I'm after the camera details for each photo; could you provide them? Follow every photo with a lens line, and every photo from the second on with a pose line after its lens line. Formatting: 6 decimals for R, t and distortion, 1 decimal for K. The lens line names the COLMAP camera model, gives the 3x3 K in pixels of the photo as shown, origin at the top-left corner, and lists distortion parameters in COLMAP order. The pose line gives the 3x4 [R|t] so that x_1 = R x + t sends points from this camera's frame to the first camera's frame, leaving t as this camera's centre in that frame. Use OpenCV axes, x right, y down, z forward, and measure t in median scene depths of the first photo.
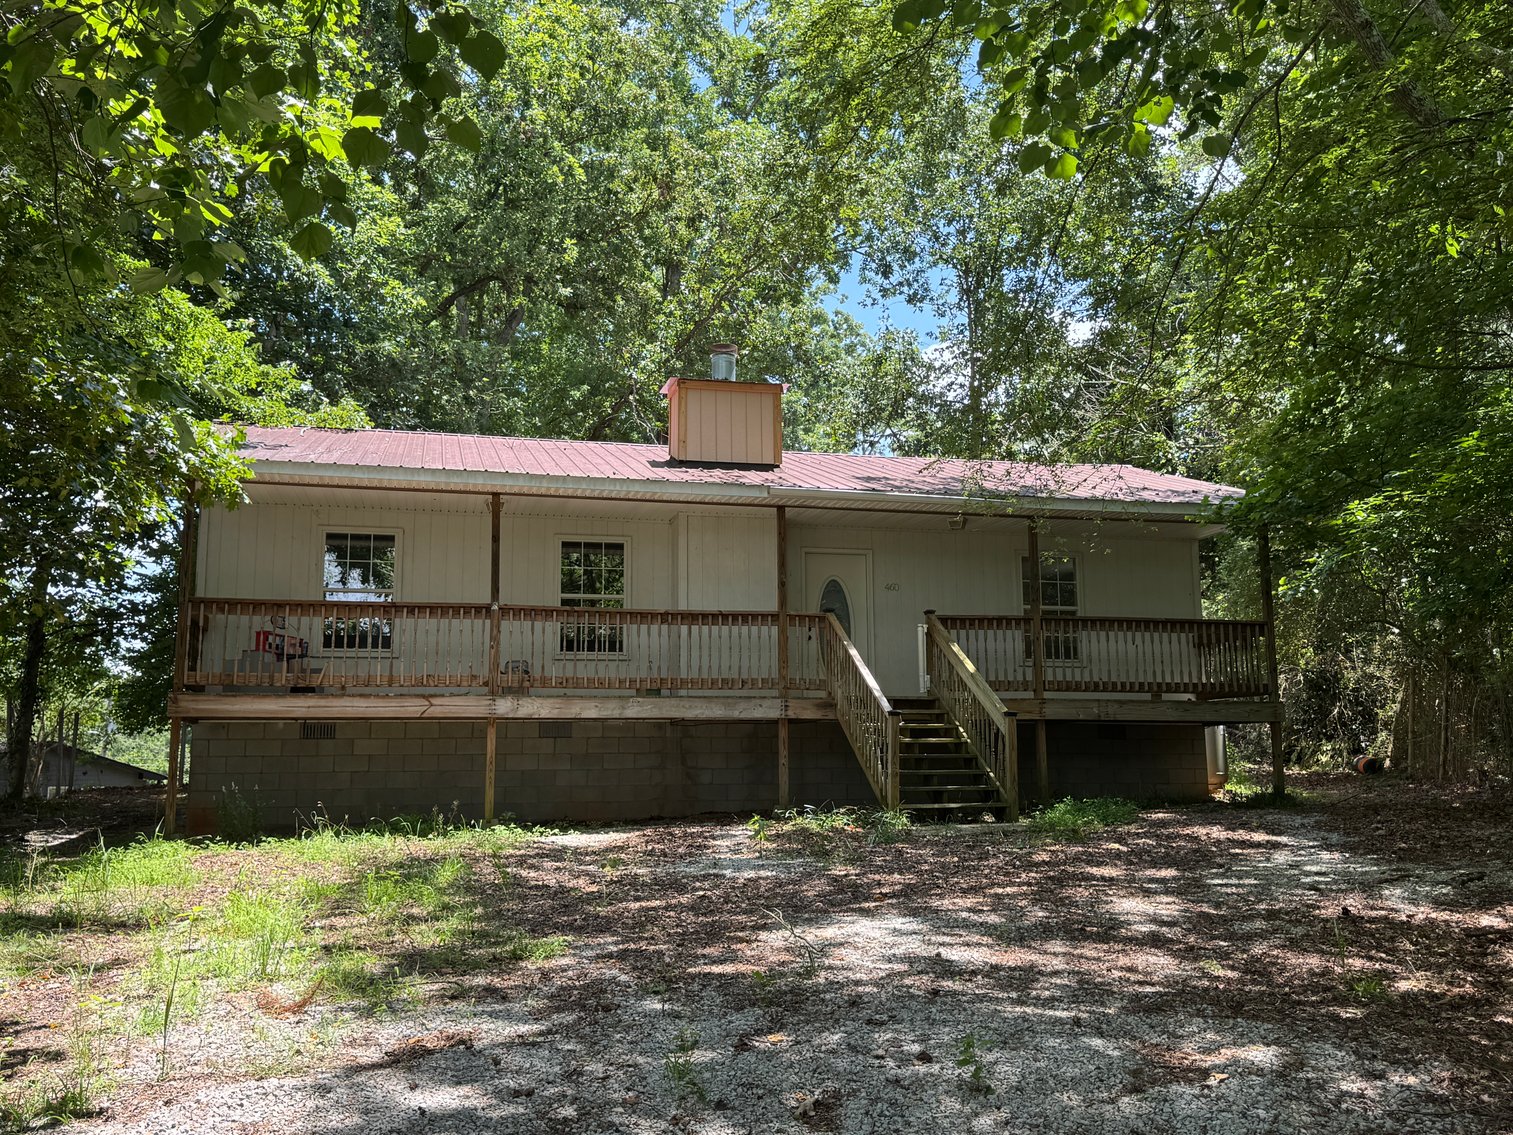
lens RADIAL K [[1401.5, 0, 757.0], [0, 1401.5, 566.7], [0, 0, 1]] dist [0.017715, 0.000000]
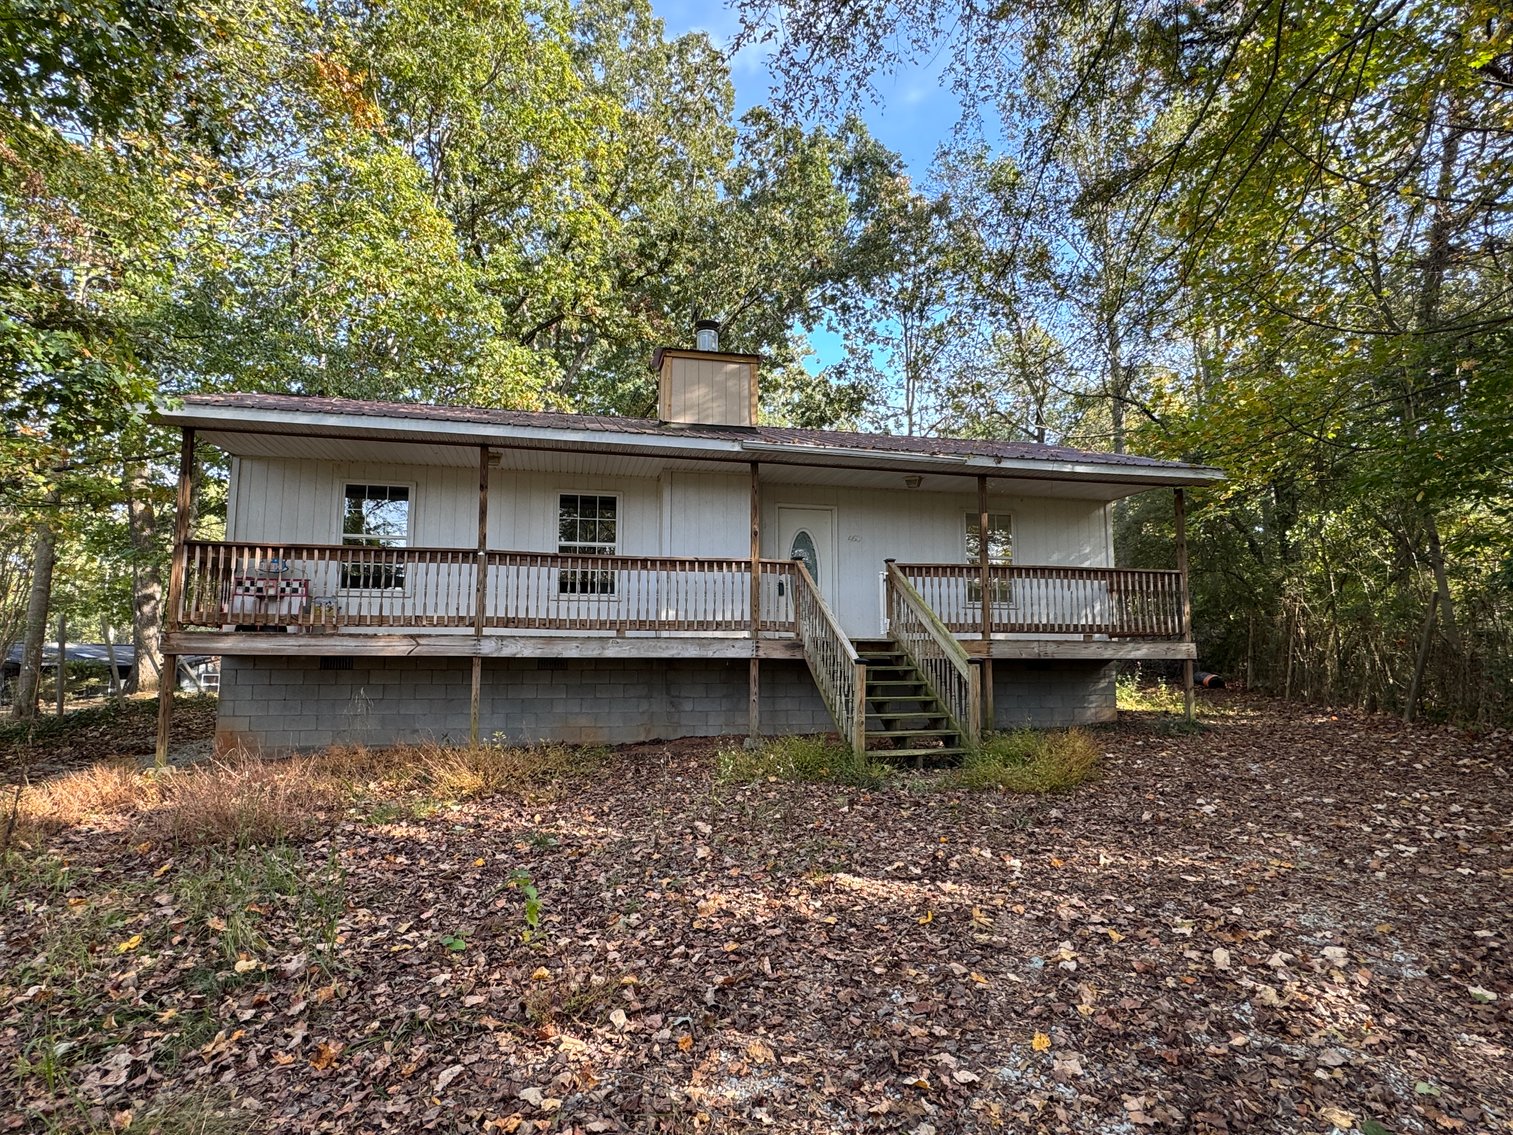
lens RADIAL K [[837.6, 0, 755.1], [0, 837.6, 567.7], [0, 0, 1]] dist [-0.001211, -0.000131]
pose [[0.999927, 0.008560, -0.008499, 0.023675], [-0.008194, 0.999074, 0.042238, 0.011322], [0.008852, -0.042165, 0.999071, 0.352407]]
